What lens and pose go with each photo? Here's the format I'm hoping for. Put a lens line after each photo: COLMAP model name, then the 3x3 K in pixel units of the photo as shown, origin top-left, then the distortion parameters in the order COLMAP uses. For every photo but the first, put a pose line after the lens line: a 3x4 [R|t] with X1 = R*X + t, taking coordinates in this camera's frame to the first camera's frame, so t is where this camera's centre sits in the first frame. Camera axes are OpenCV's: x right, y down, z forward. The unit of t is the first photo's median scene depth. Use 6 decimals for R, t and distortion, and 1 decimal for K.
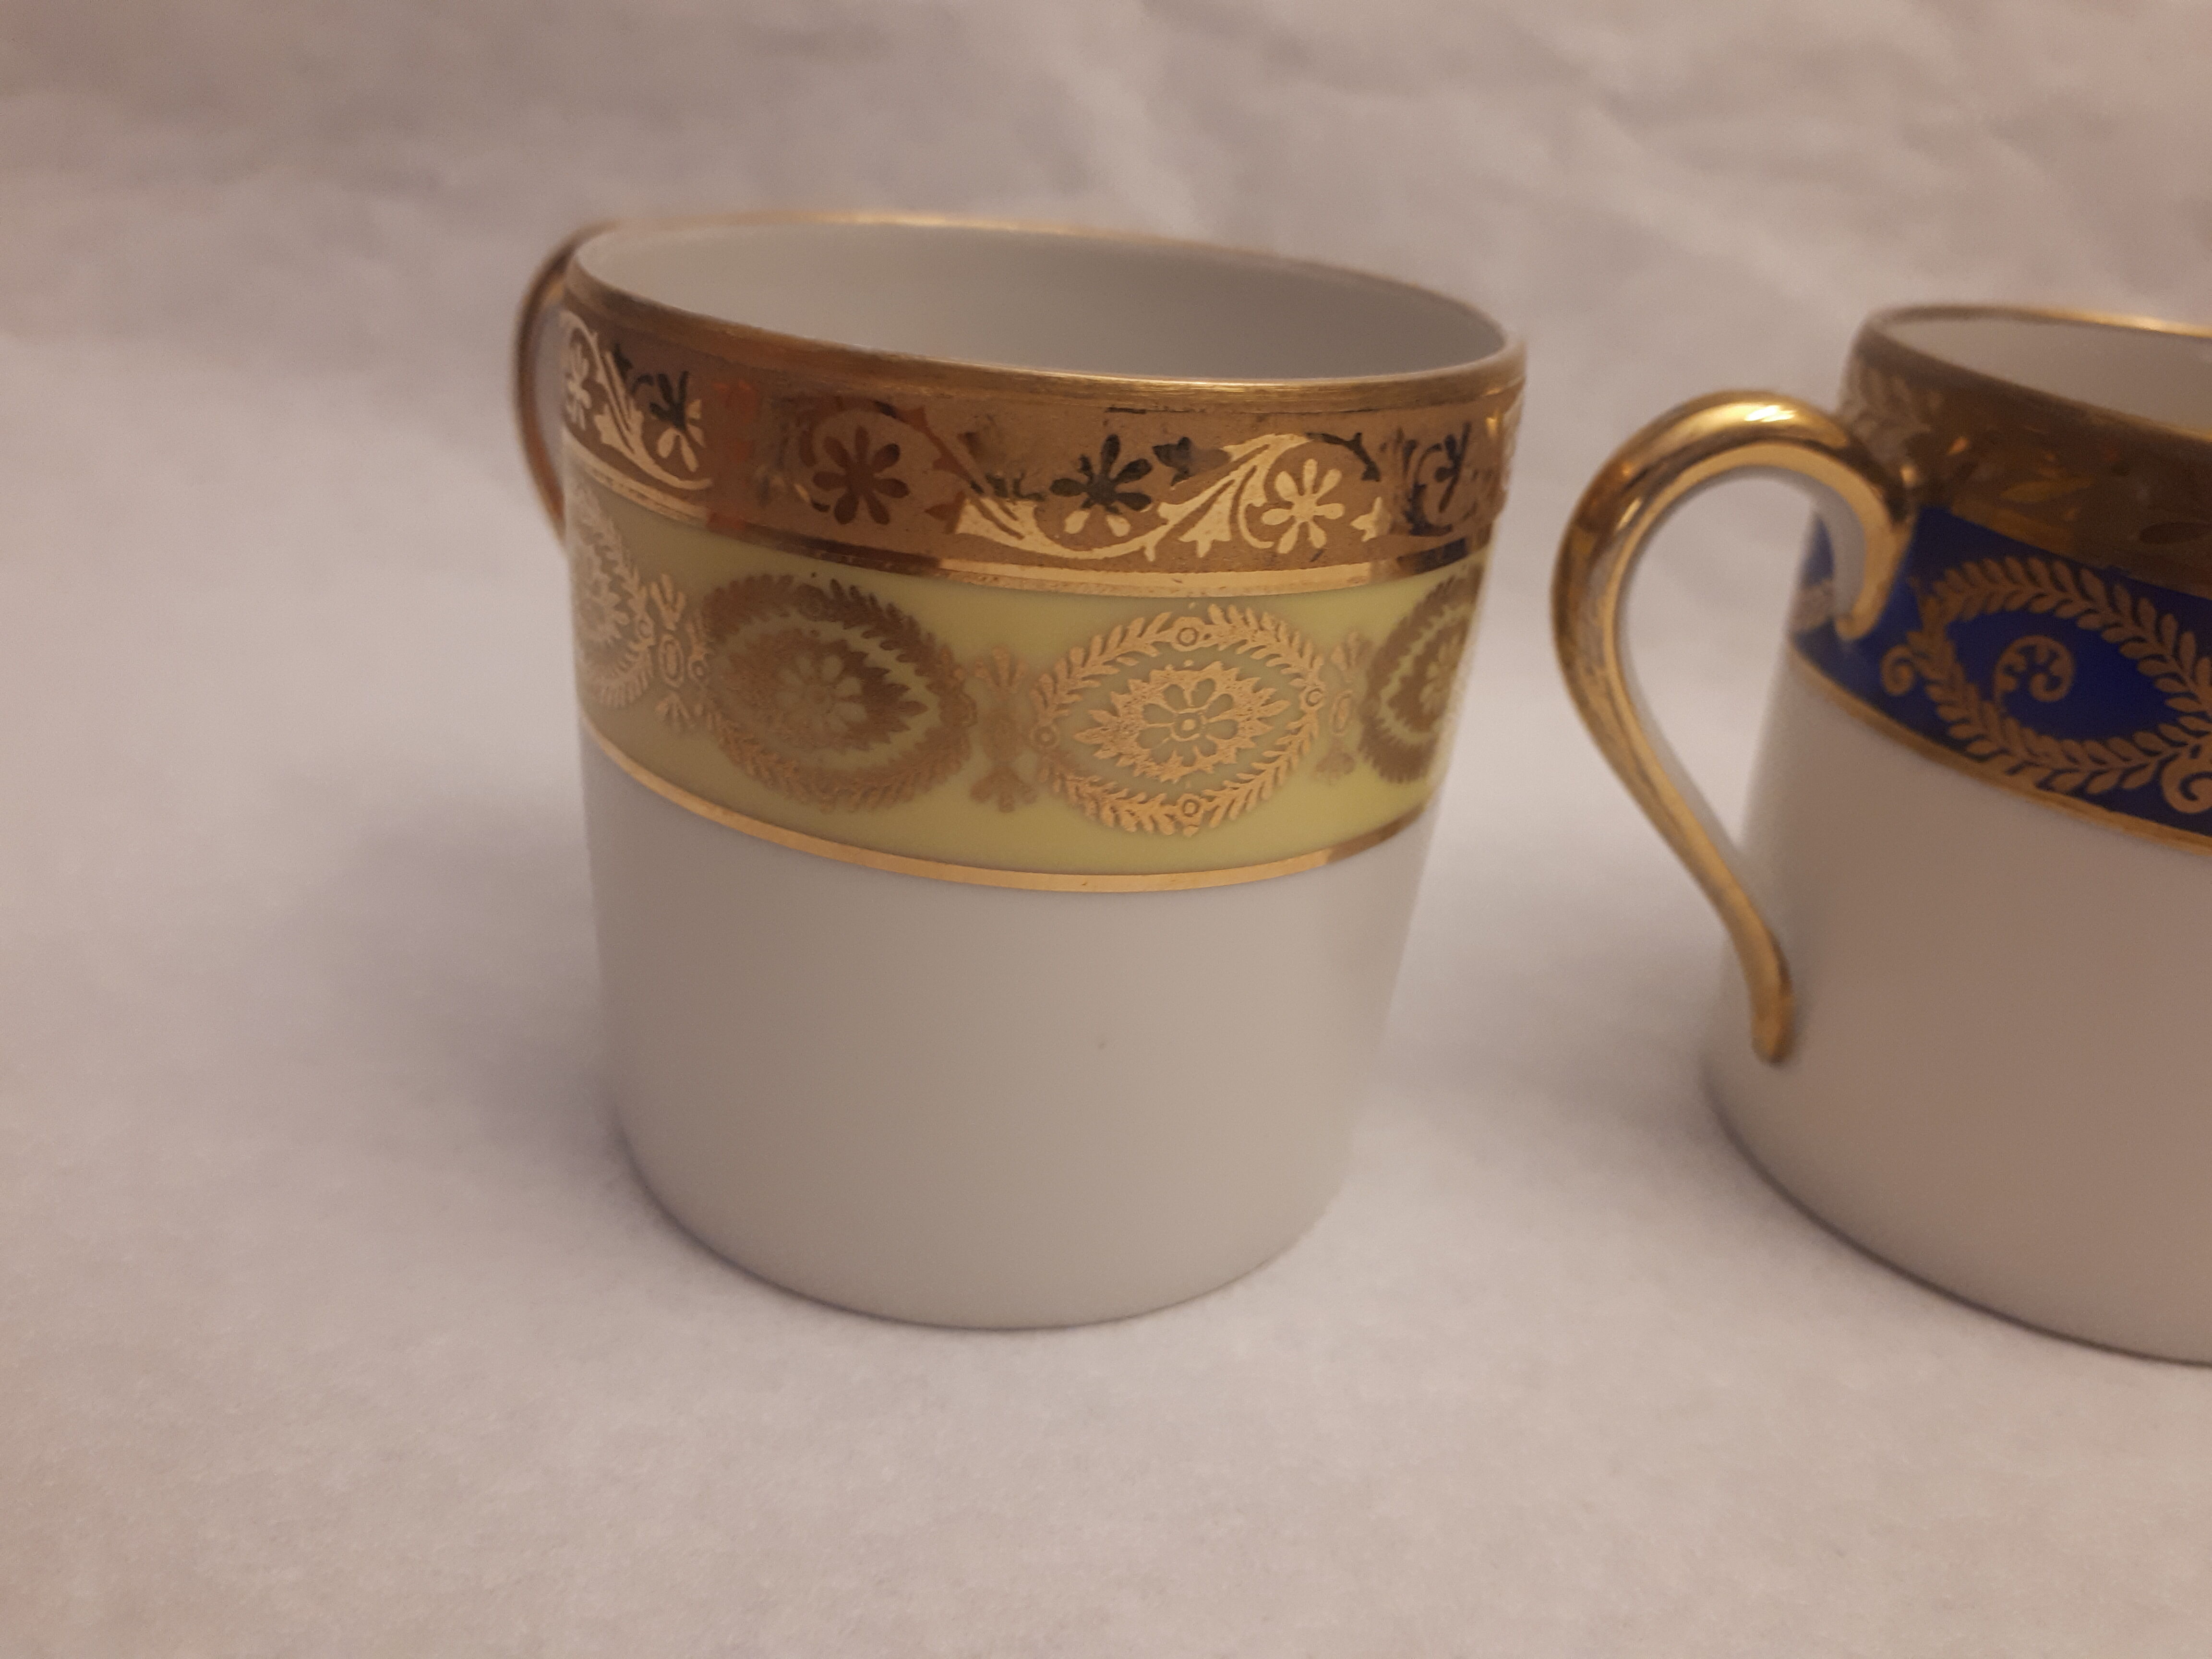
lens RADIAL K [[1747.7, 0, 1106.0], [0, 1747.7, 829.5], [0, 0, 1]] dist [0.002193, 0.004872]
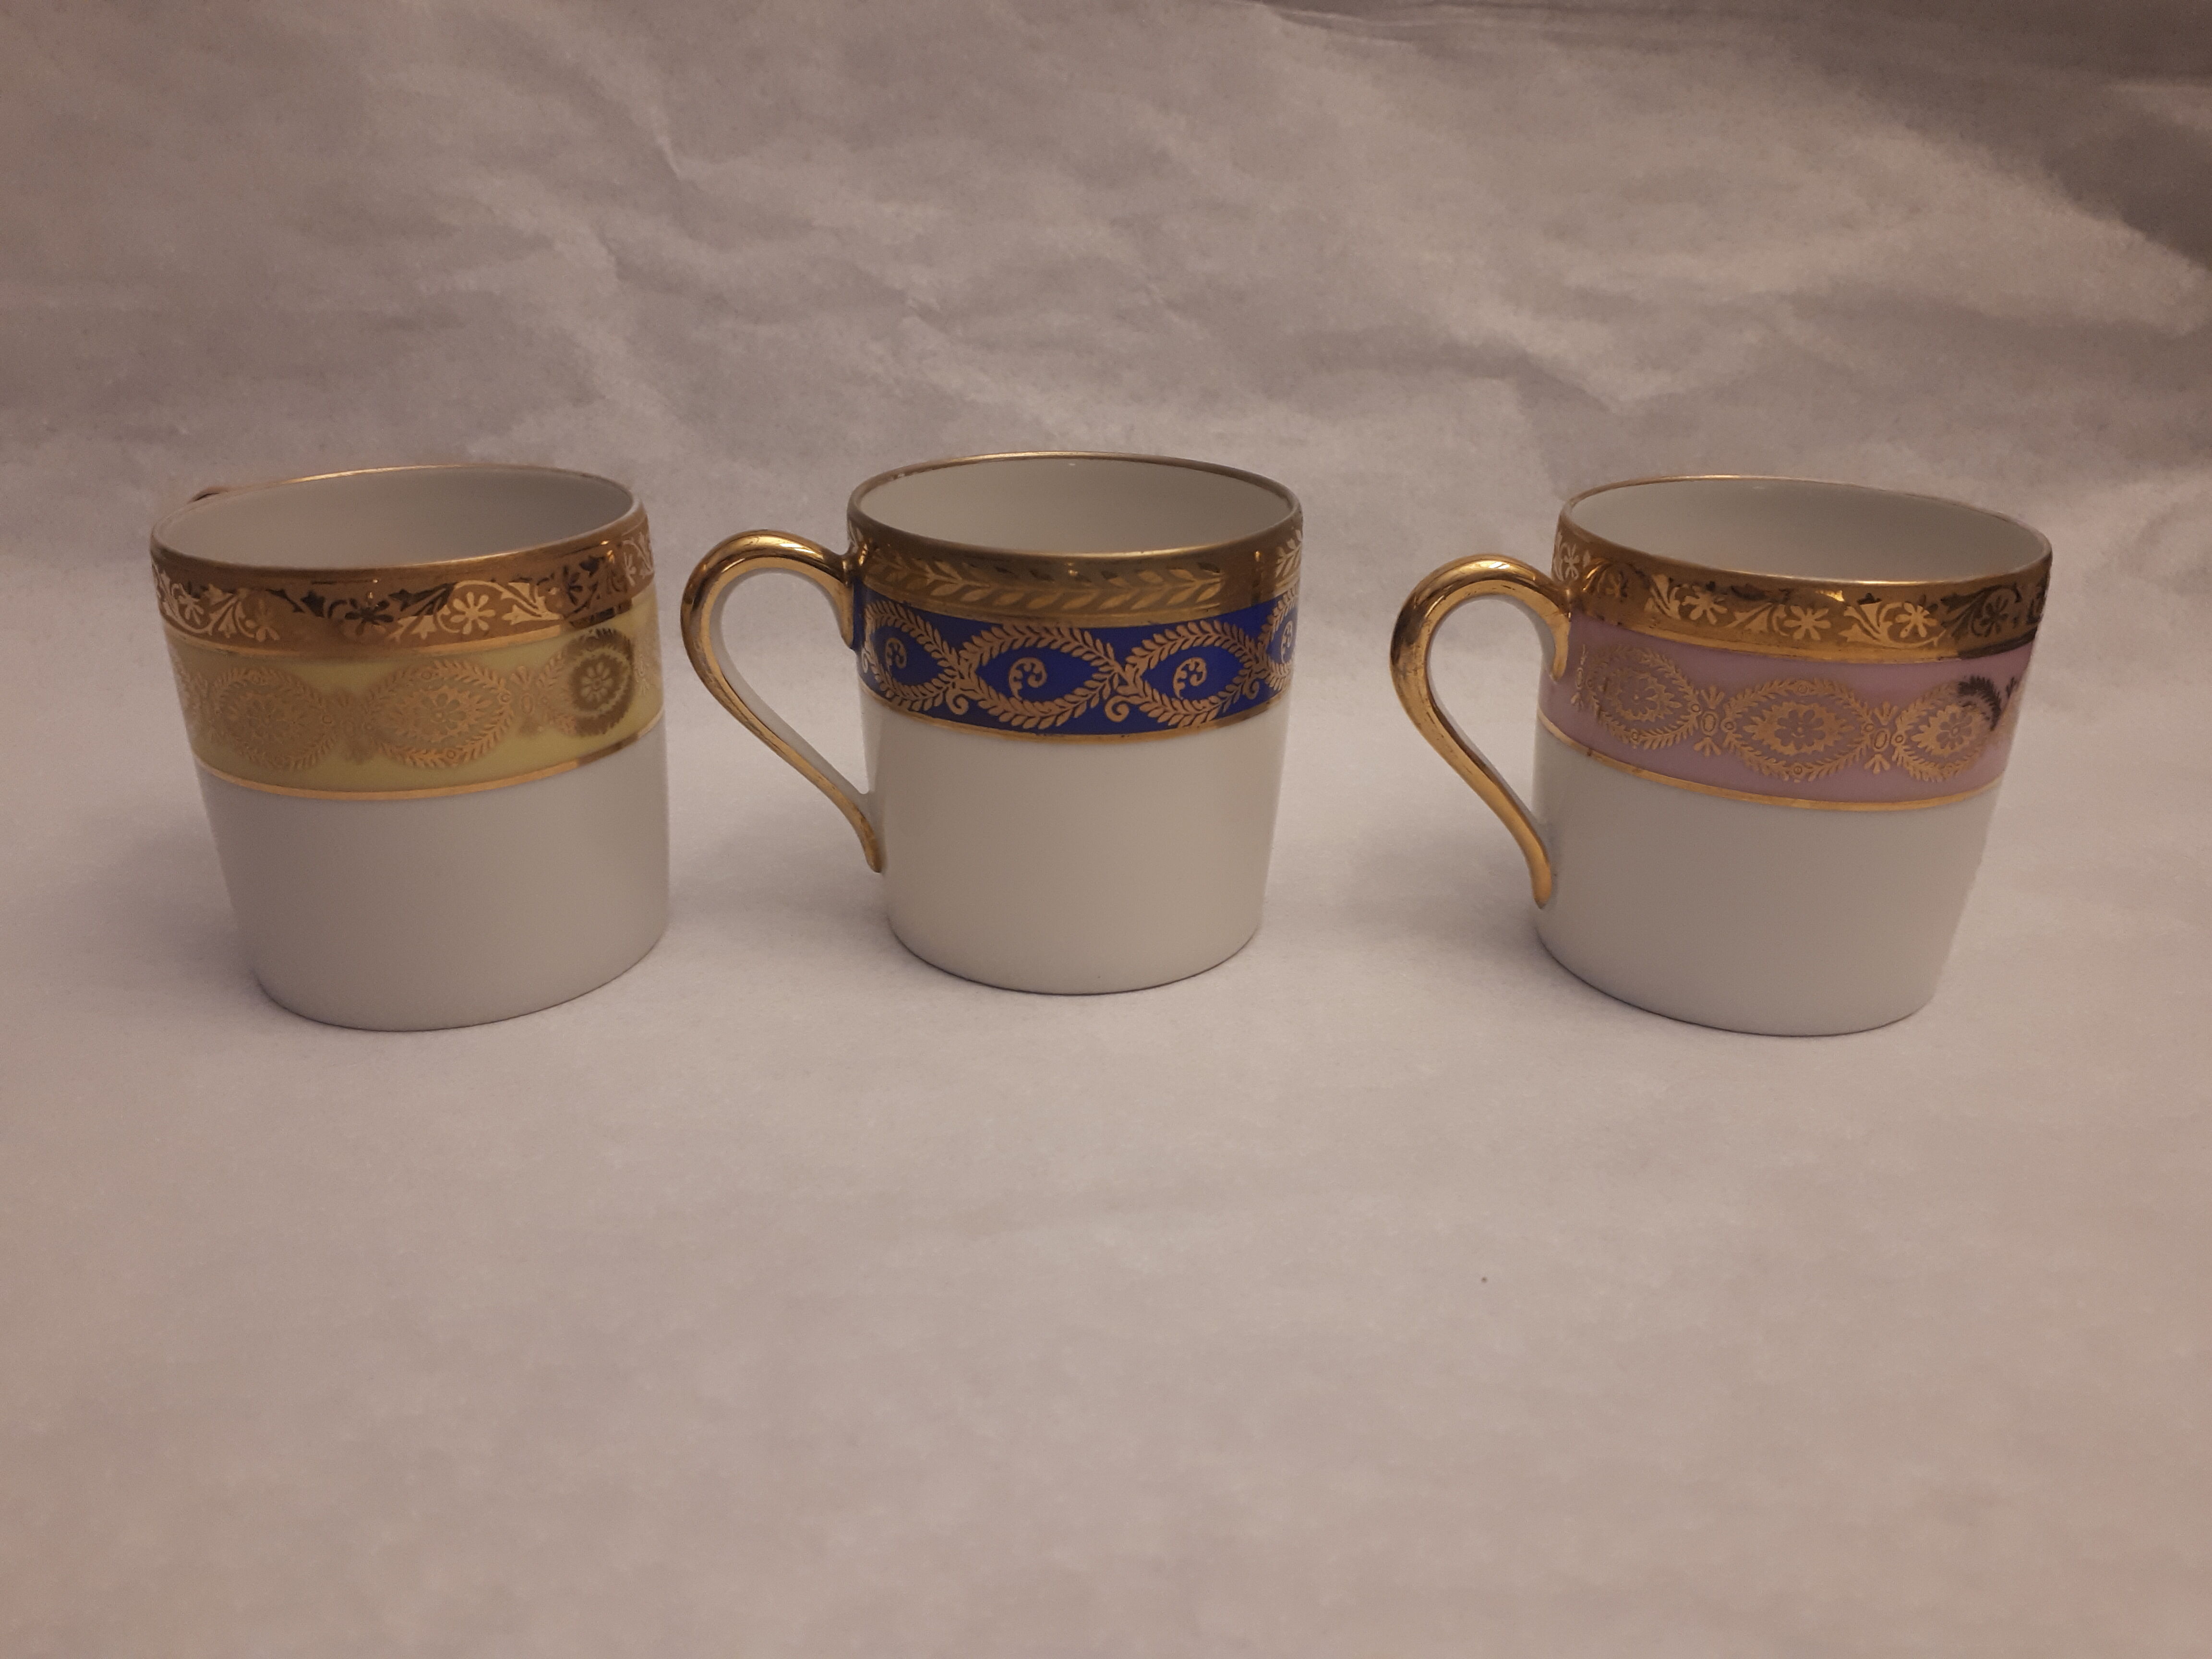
lens RADIAL K [[1747.7, 0, 1106.0], [0, 1747.7, 829.5], [0, 0, 1]] dist [0.002193, 0.004872]
pose [[0.995500, -0.093963, 0.012318, 0.815876], [0.094274, 0.995158, -0.027793, 0.215807], [-0.009647, 0.028829, 0.999538, -1.160483]]
